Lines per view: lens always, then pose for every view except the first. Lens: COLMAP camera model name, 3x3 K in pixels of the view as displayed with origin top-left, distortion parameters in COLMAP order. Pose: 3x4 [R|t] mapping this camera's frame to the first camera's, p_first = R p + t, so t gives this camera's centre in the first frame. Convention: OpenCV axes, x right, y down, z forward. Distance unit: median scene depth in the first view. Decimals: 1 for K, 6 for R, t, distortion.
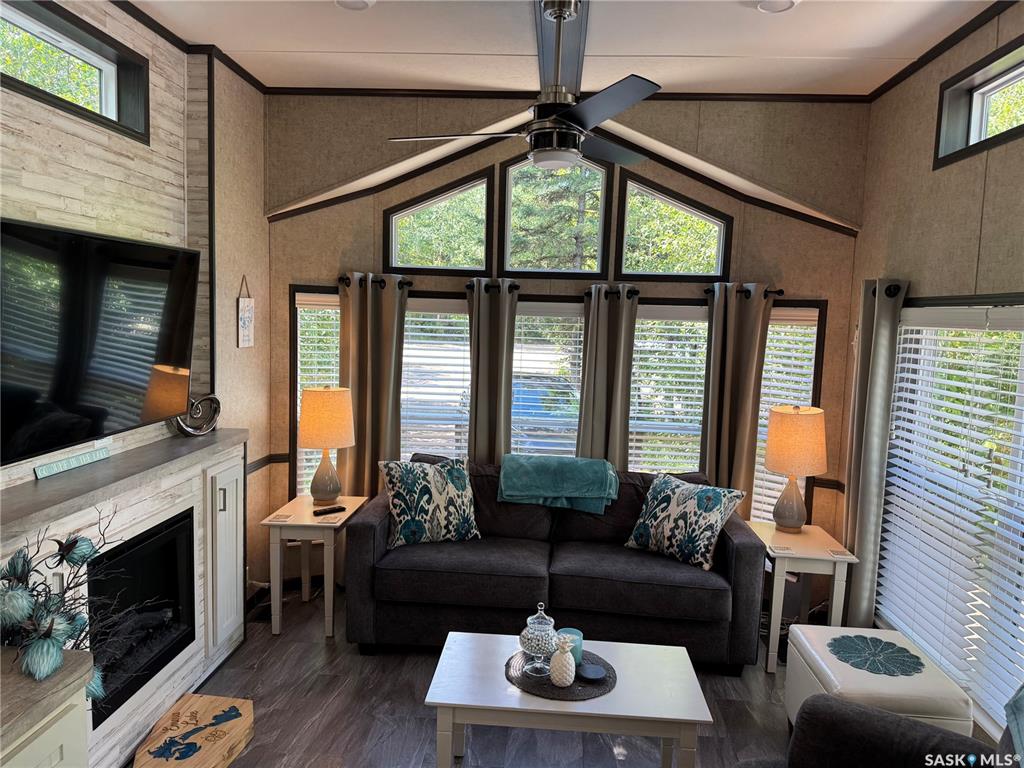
lens RADIAL K [[722.2, 0, 512.0], [0, 722.2, 384.0], [0, 0, 1]] dist [0.061574, -0.083552]
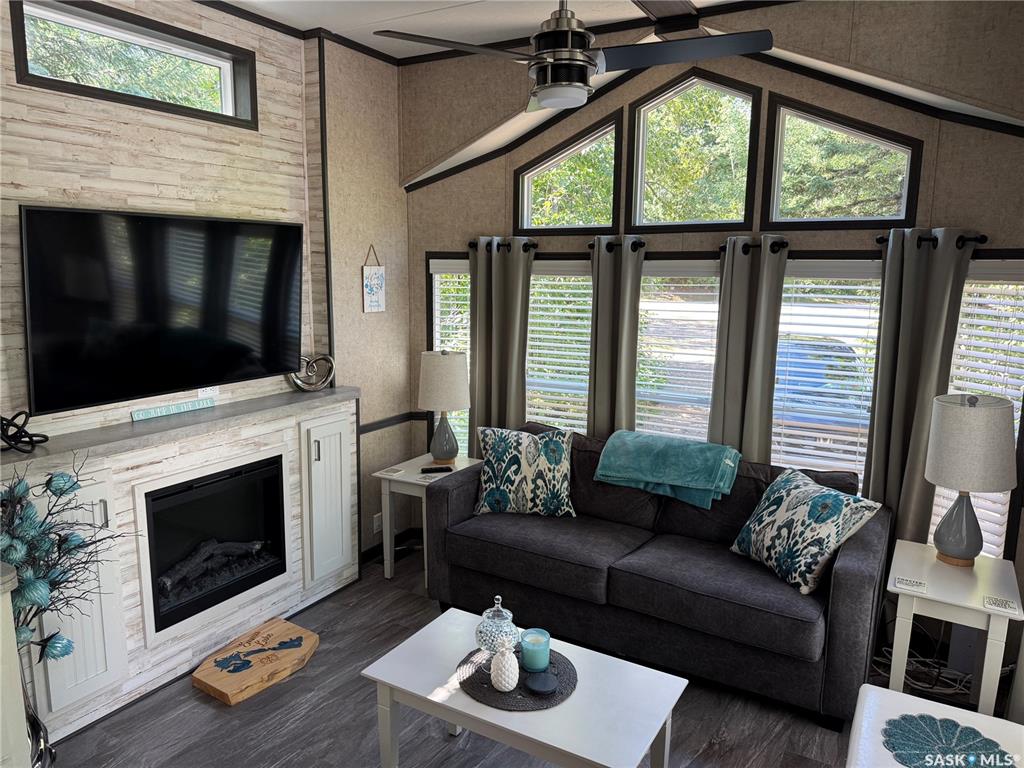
lens RADIAL K [[719.0, 0, 499.2], [0, 719.0, 383.5], [0, 0, 1]] dist [0.092765, -0.154205]
pose [[0.889421, 0.049383, -0.454413, 0.302699], [-0.024756, 0.997892, 0.059991, -0.014078], [0.456418, -0.042108, 0.888769, 0.137118]]
